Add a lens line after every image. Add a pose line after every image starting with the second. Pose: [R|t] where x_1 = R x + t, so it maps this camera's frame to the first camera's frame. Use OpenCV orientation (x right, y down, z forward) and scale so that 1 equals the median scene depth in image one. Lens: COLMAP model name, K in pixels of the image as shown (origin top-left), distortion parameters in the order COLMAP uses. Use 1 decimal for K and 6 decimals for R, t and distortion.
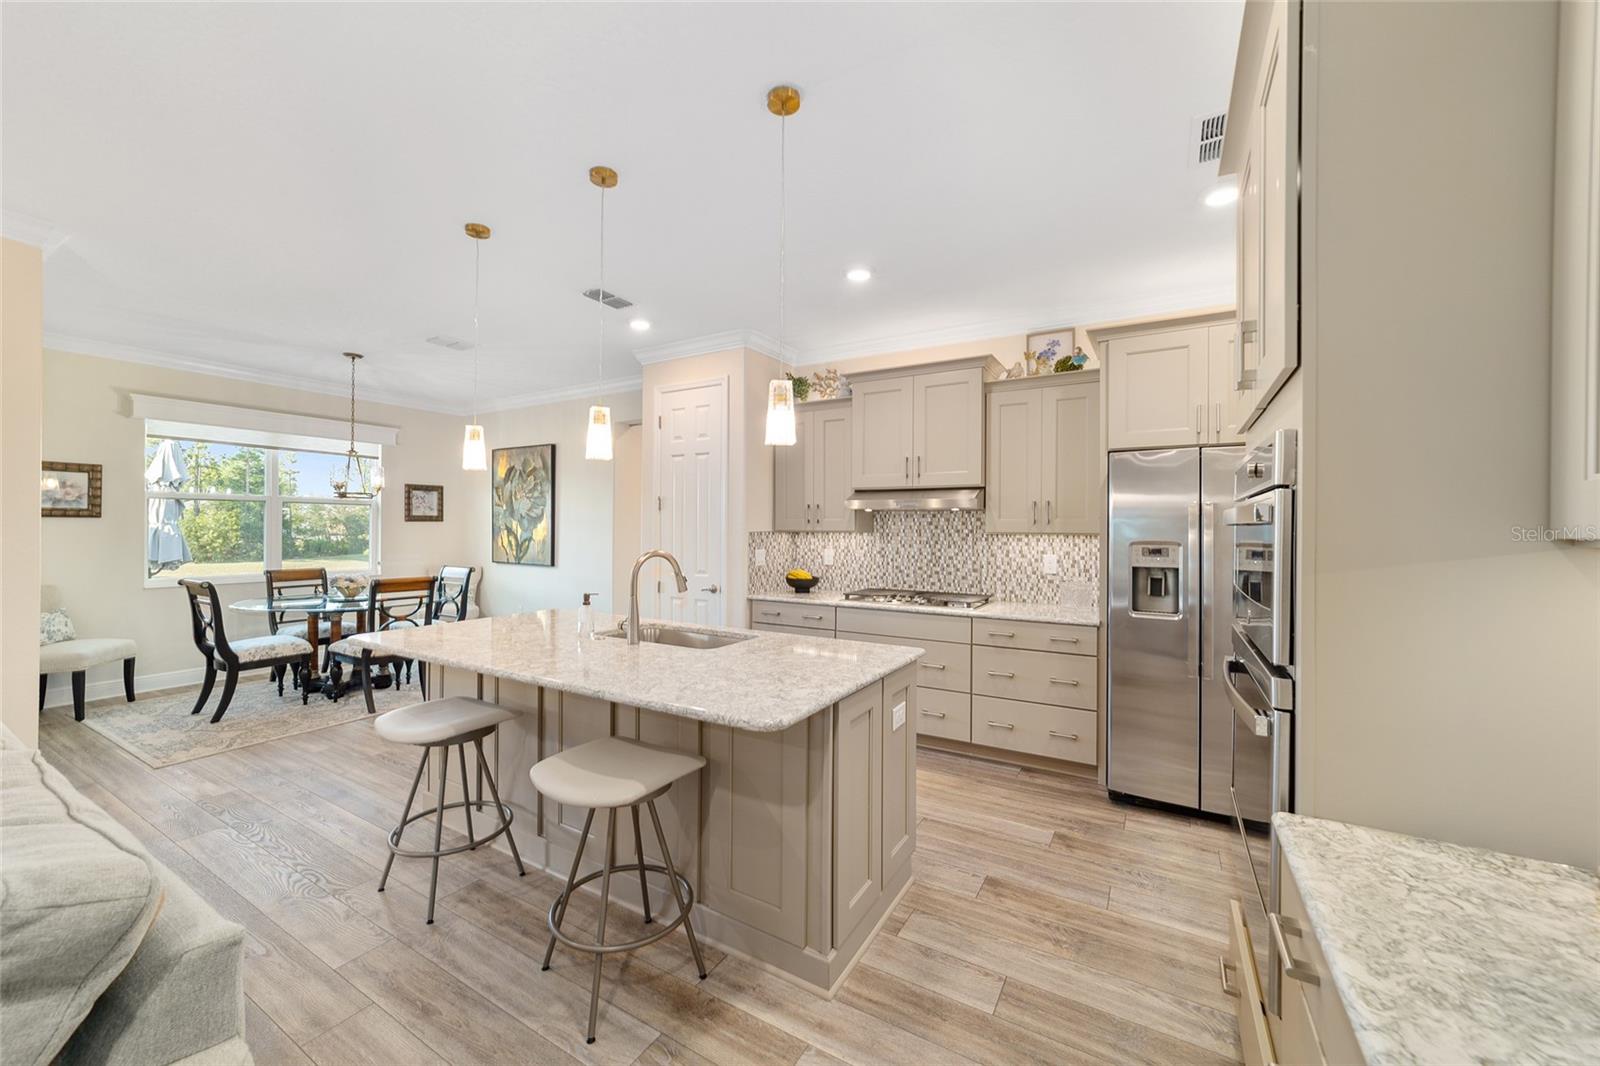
lens RADIAL K [[614.0, 0, 796.6], [0, 614.0, 526.7], [0, 0, 1]] dist [-0.012536, 0.005654]
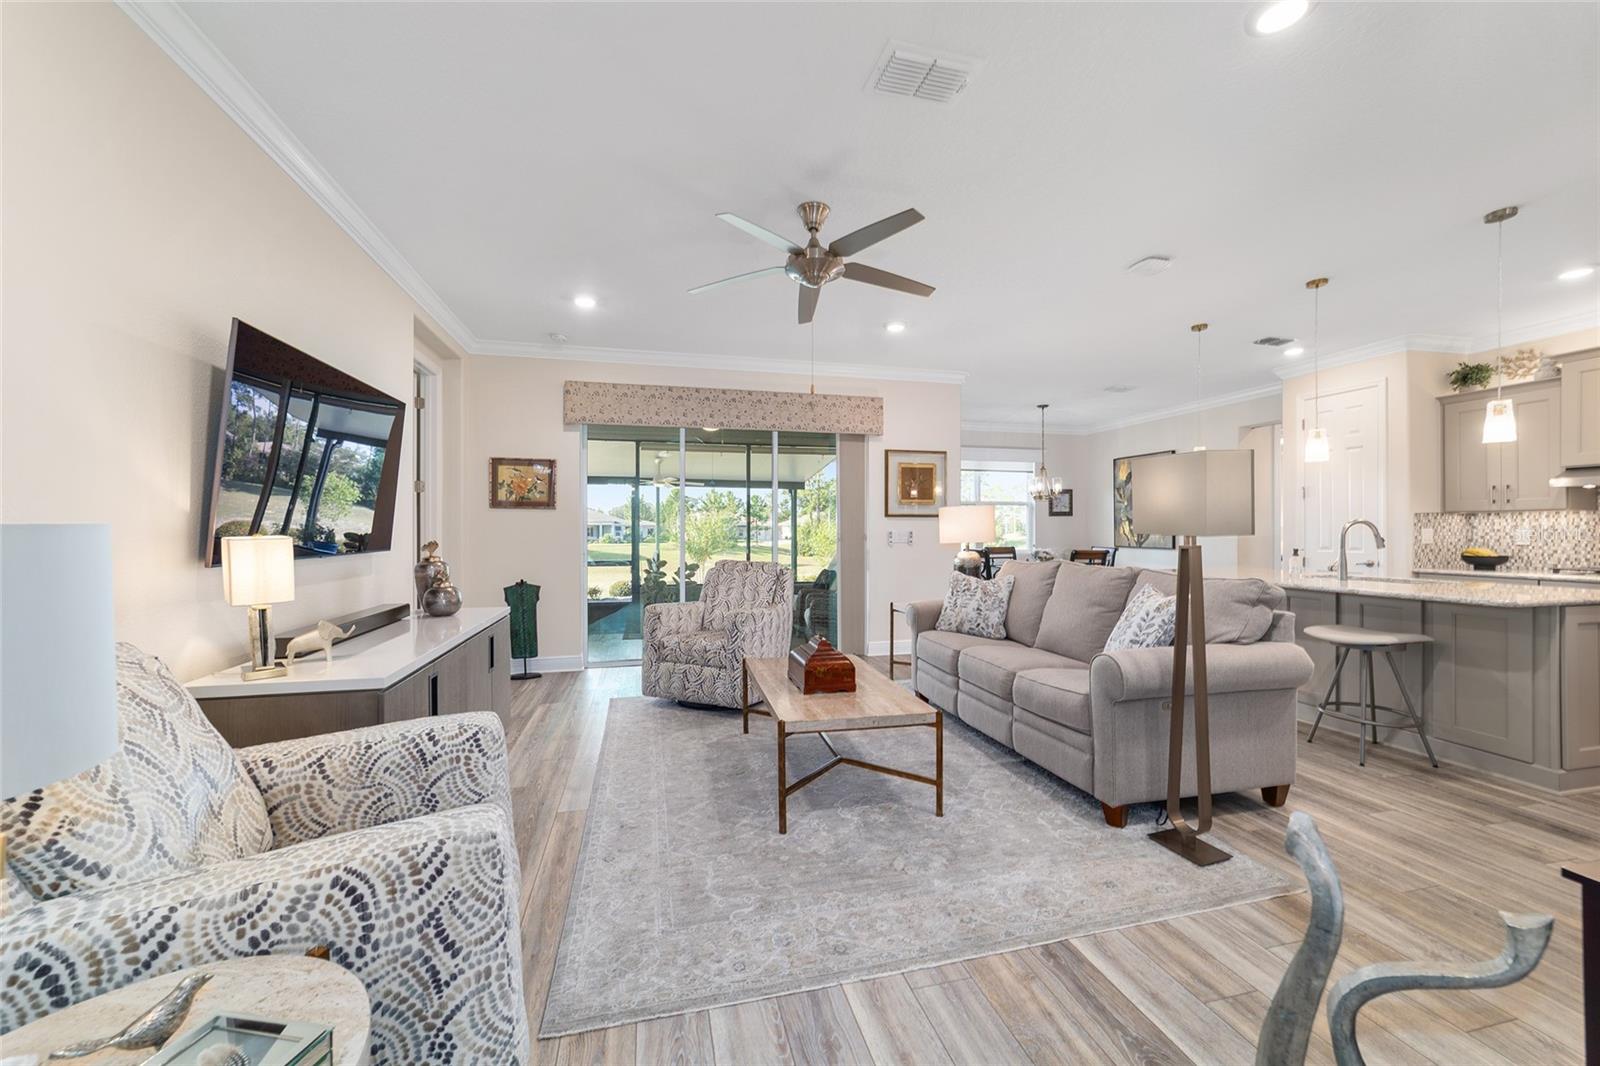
lens RADIAL K [[614.0, 0, 798.1], [0, 614.0, 531.1], [0, 0, 1]] dist [-0.012536, 0.005654]
pose [[0.705487, -0.006754, -0.708690, -0.078305], [0.008252, 0.999965, -0.001315, 0.032595], [0.708674, -0.004921, 0.705519, -0.557124]]
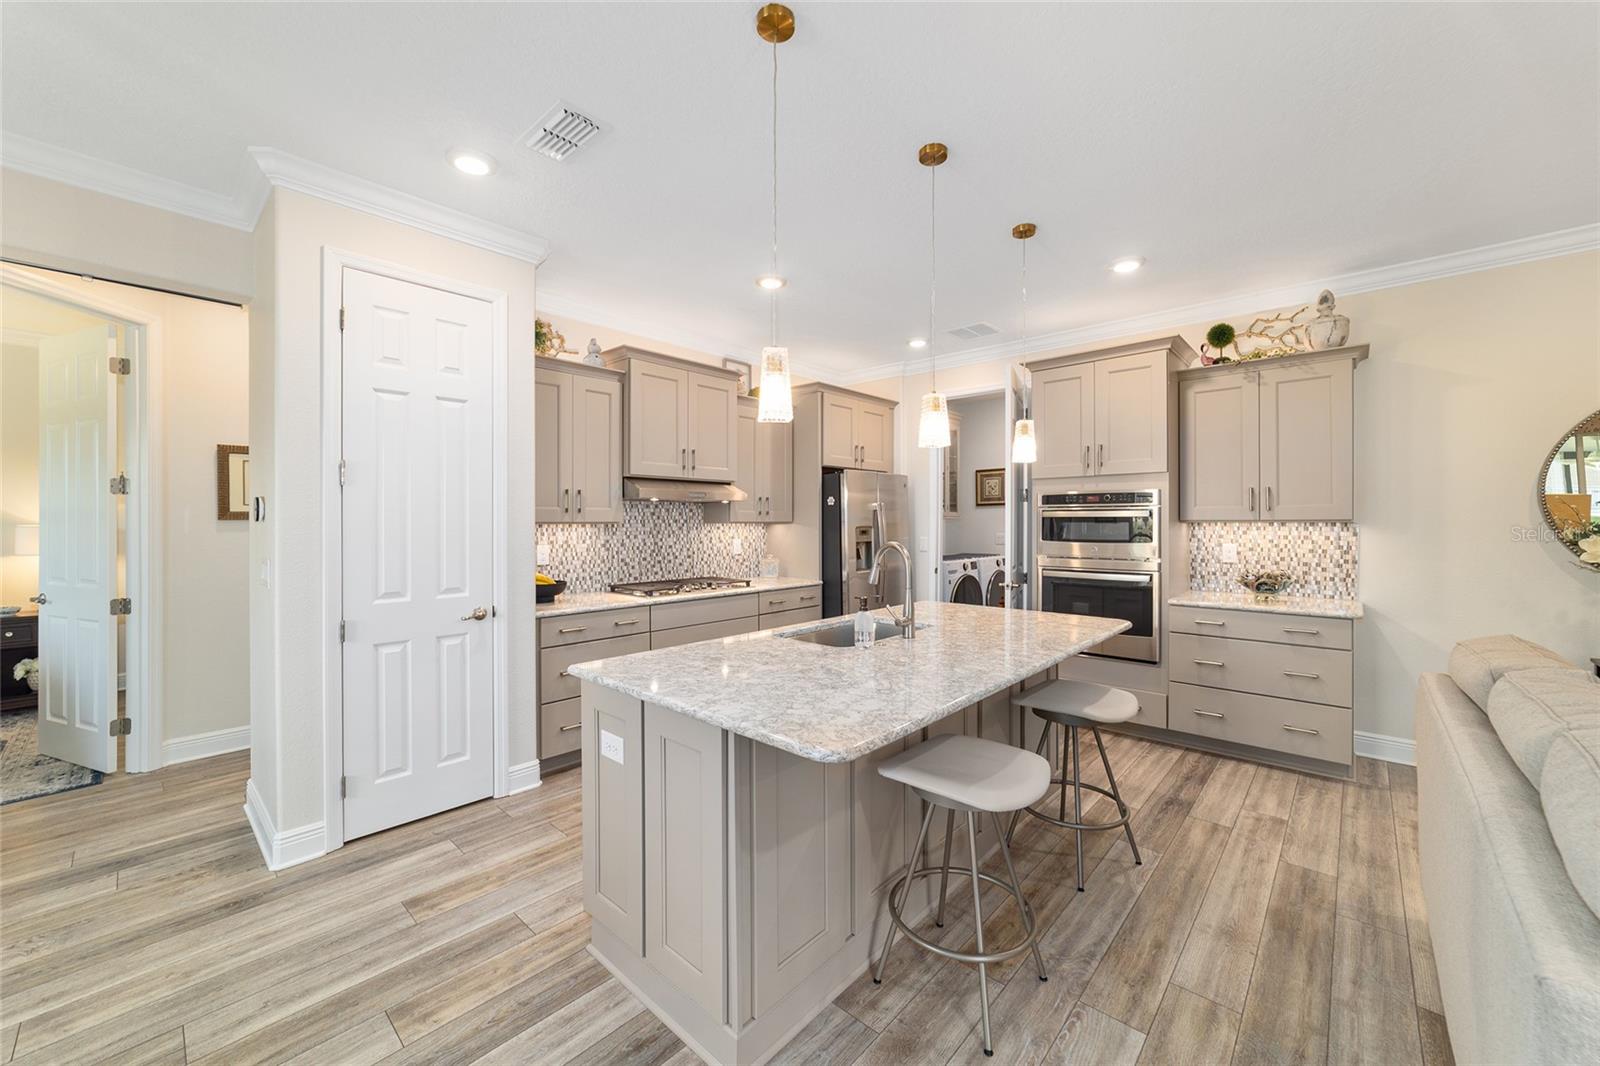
lens RADIAL K [[614.0, 0, 801.0], [0, 614.0, 518.5], [0, 0, 1]] dist [-0.012536, 0.005654]
pose [[0.199869, -0.003548, 0.979816, -0.681299], [0.000773, 0.999994, 0.003463, -0.000964], [-0.979822, 0.000066, 0.199871, 0.525359]]
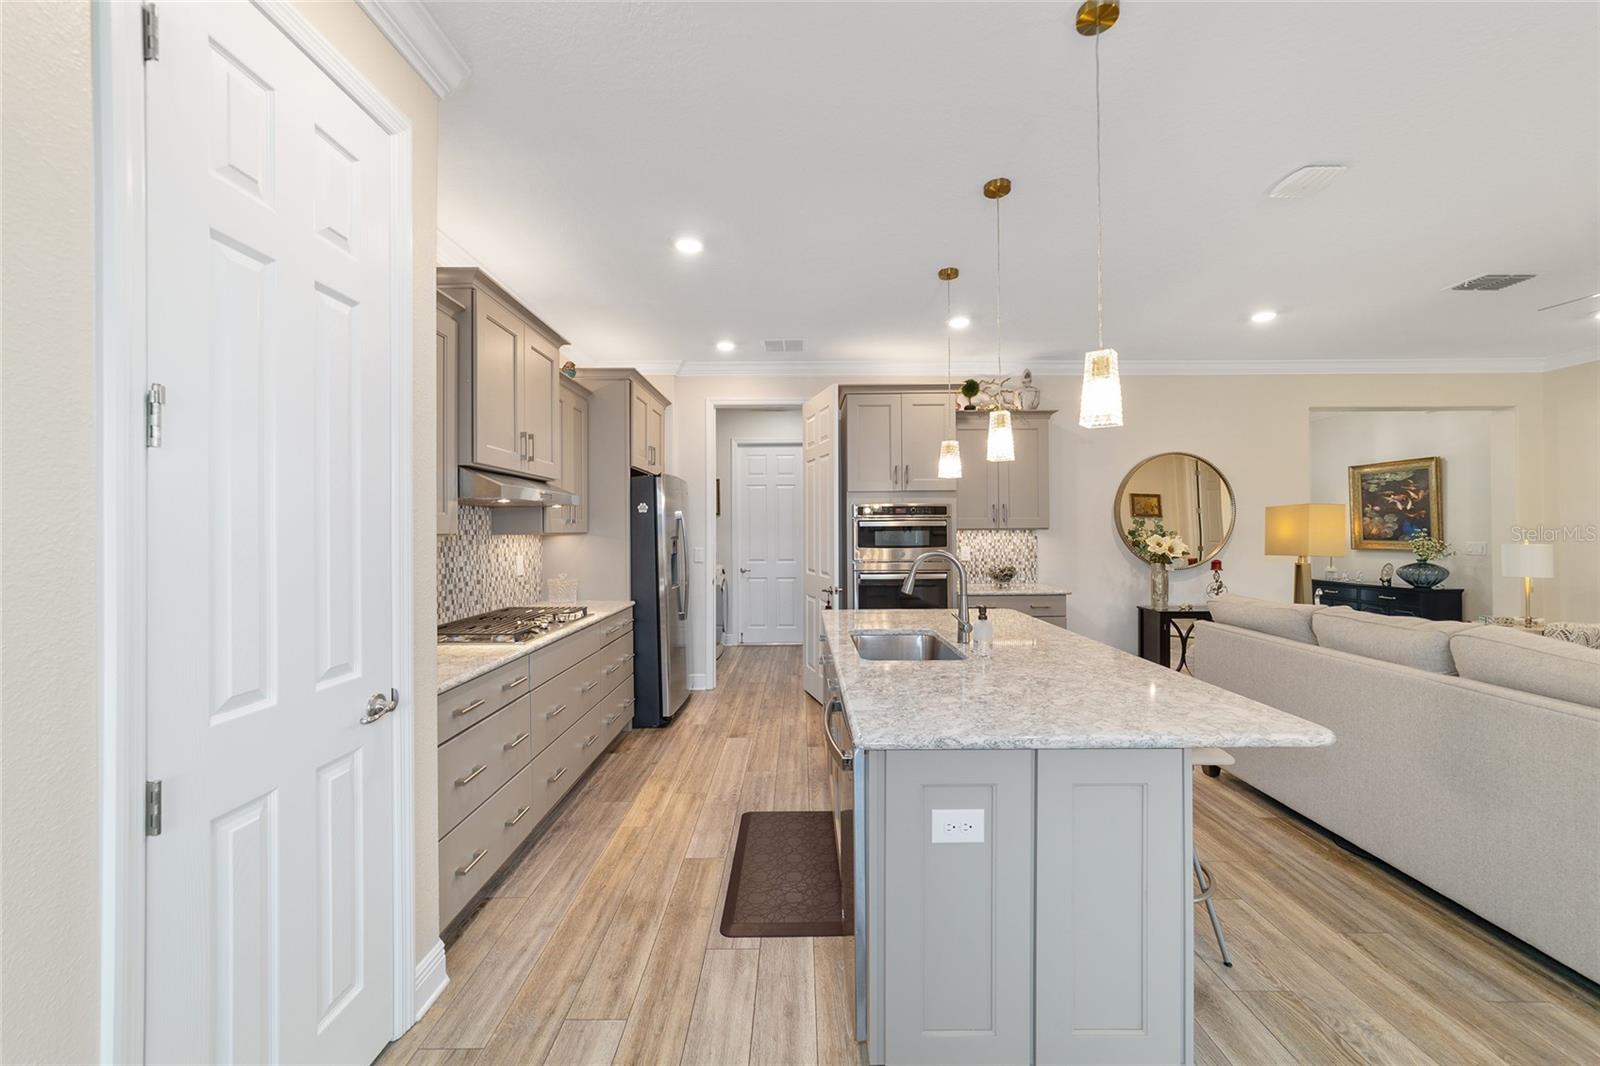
lens RADIAL K [[614.0, 0, 797.7], [0, 614.0, 524.5], [0, 0, 1]] dist [-0.012536, 0.005654]
pose [[-0.513660, 0.001694, 0.857992, -0.537118], [0.000031, 0.999998, -0.001955, -0.000817], [-0.857994, -0.000977, -0.513659, 0.951581]]
